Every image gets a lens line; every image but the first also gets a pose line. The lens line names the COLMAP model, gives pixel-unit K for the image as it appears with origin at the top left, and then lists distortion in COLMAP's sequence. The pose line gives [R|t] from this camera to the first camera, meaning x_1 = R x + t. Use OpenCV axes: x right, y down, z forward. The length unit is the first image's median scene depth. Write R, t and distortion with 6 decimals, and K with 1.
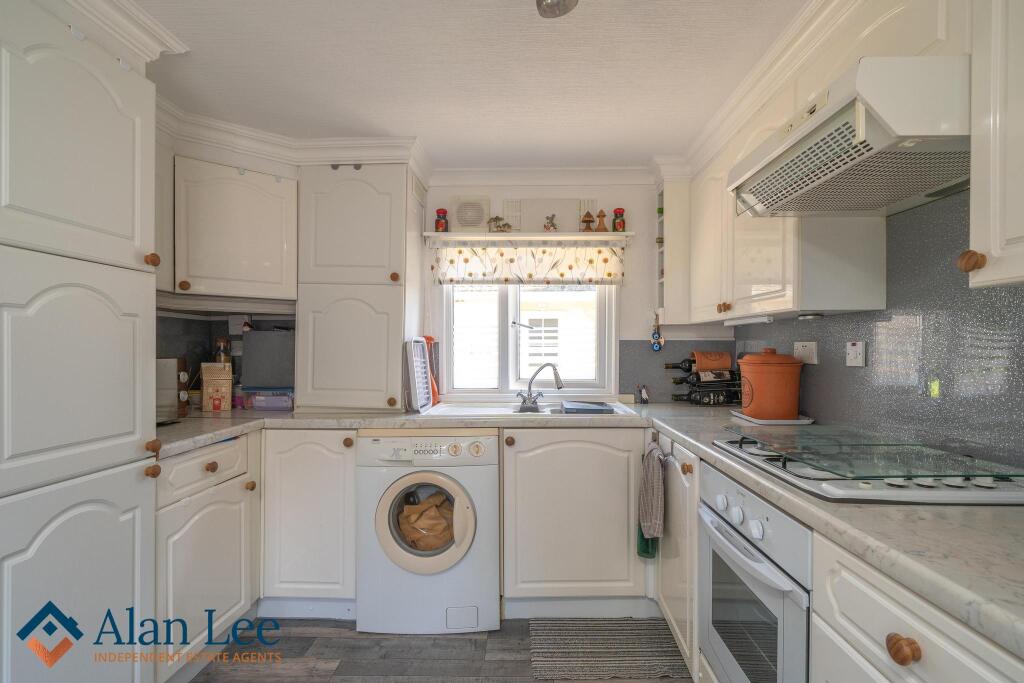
lens RADIAL K [[492.4, 0, 508.3], [0, 492.4, 351.3], [0, 0, 1]] dist [-0.003169, 0.000032]
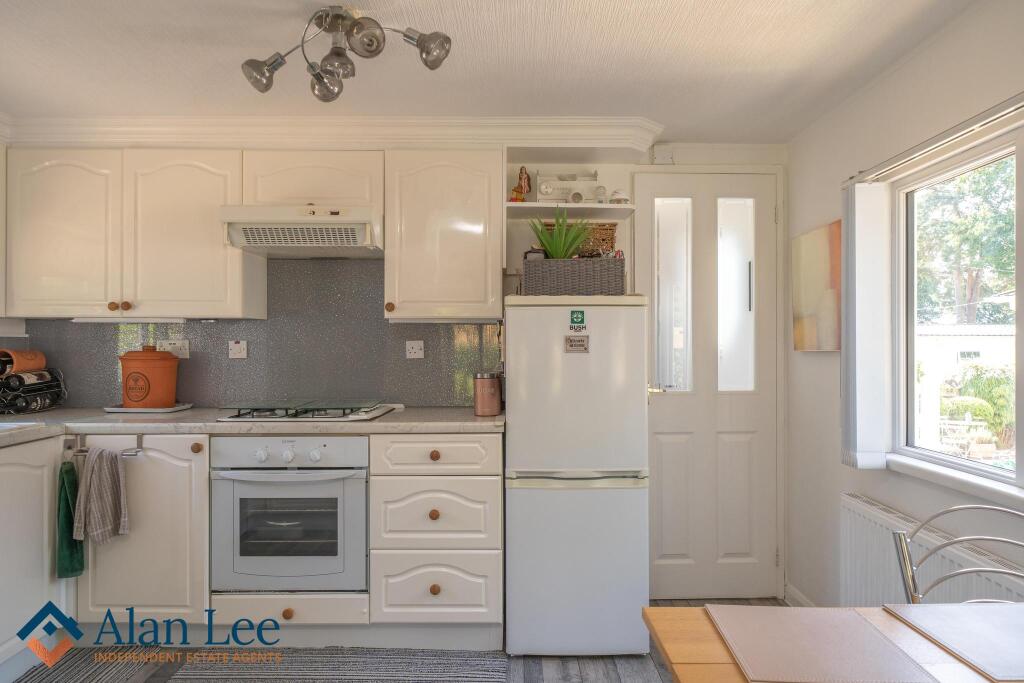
lens RADIAL K [[672.5, 0, 510.0], [0, 672.5, 343.4], [0, 0, 1]] dist [0.002719, 0.000520]
pose [[-0.024745, 0.001476, 0.999693, -0.836430], [0.010086, 0.999948, -0.001227, -0.001016], [-0.999643, 0.010053, -0.024759, 0.191325]]
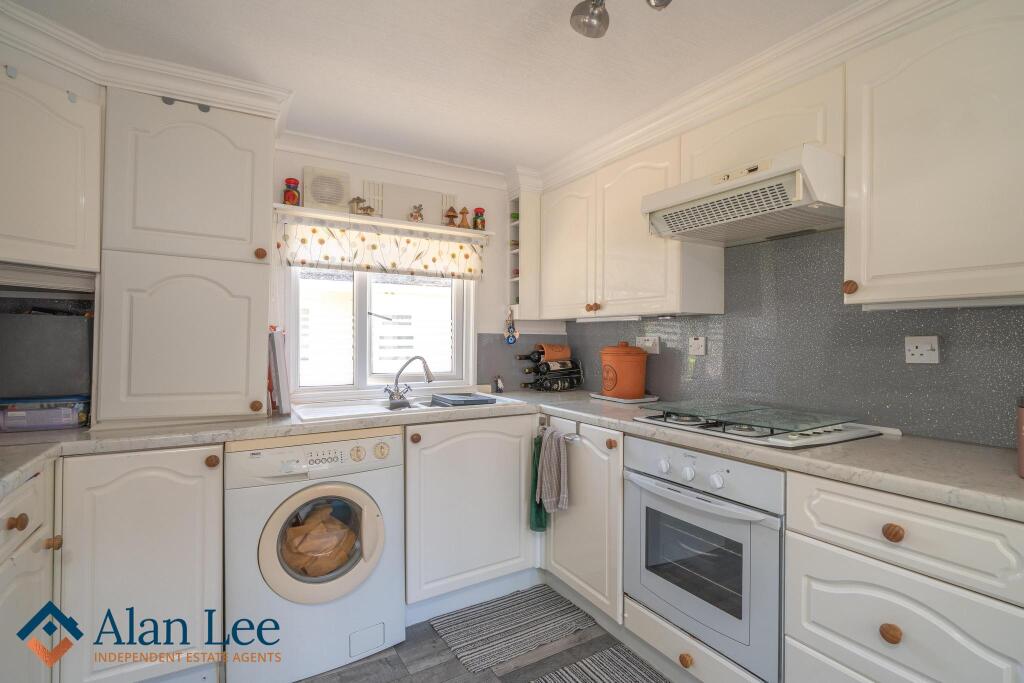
lens RADIAL K [[492.4, 0, 503.1], [0, 492.4, 341.3], [0, 0, 1]] dist [-0.003169, 0.000032]
pose [[0.851182, 0.002893, 0.524862, -0.314720], [0.000000, 0.999985, -0.005513, -0.000060], [-0.524870, 0.004693, 0.851169, 0.088356]]
